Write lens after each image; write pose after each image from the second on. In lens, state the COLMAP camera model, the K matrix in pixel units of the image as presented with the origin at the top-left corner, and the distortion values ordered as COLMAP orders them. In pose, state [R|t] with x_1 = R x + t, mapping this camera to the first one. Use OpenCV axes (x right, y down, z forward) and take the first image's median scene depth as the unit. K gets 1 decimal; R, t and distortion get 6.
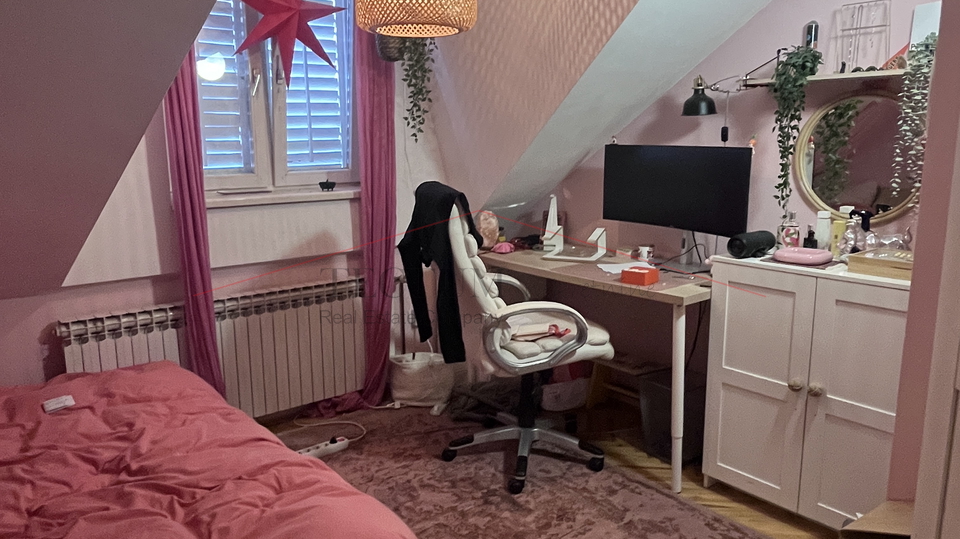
lens RADIAL K [[695.8, 0, 480.0], [0, 695.8, 269.5], [0, 0, 1]] dist [0.000822, 0.010170]
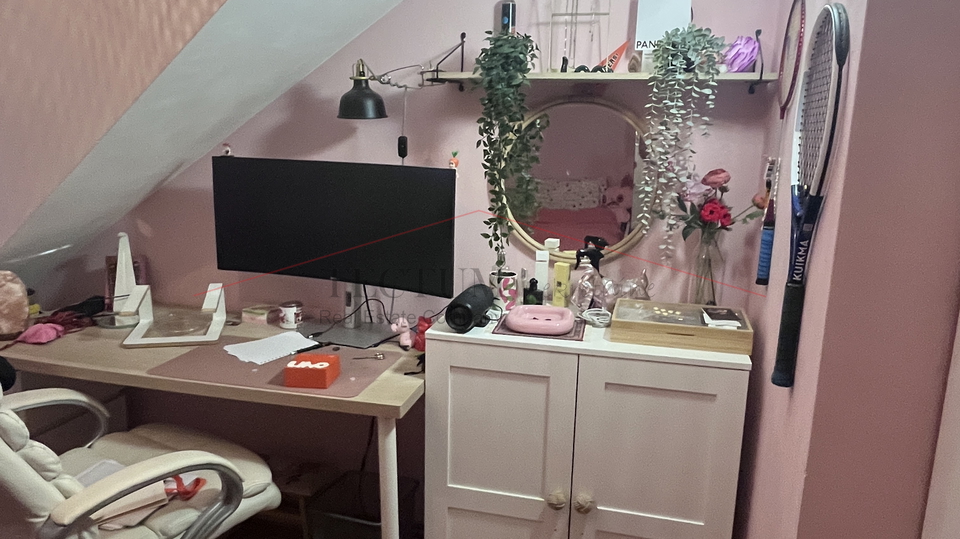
lens RADIAL K [[695.8, 0, 480.0], [0, 695.8, 269.5], [0, 0, 1]] dist [0.000822, 0.010170]
pose [[0.804216, -0.098729, 0.586080, -0.010421], [0.087565, 0.995027, 0.047462, -0.096119], [-0.587851, 0.013151, 0.808862, 0.380318]]
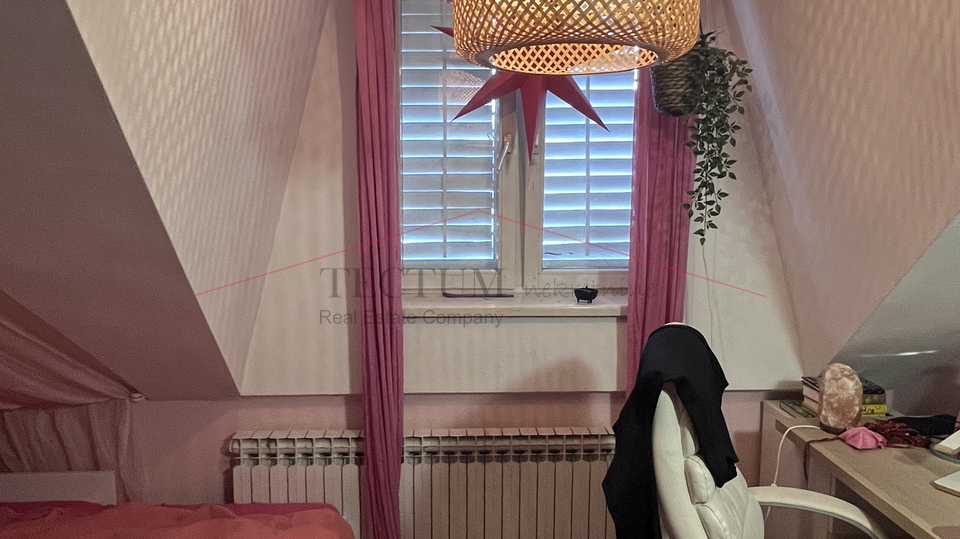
lens RADIAL K [[695.8, 0, 480.0], [0, 695.8, 269.5], [0, 0, 1]] dist [0.000822, 0.010170]
pose [[0.809597, 0.077987, -0.581782, 0.119547], [-0.121471, 0.991939, -0.036069, -0.128879], [0.574280, 0.099871, 0.812544, 0.442412]]
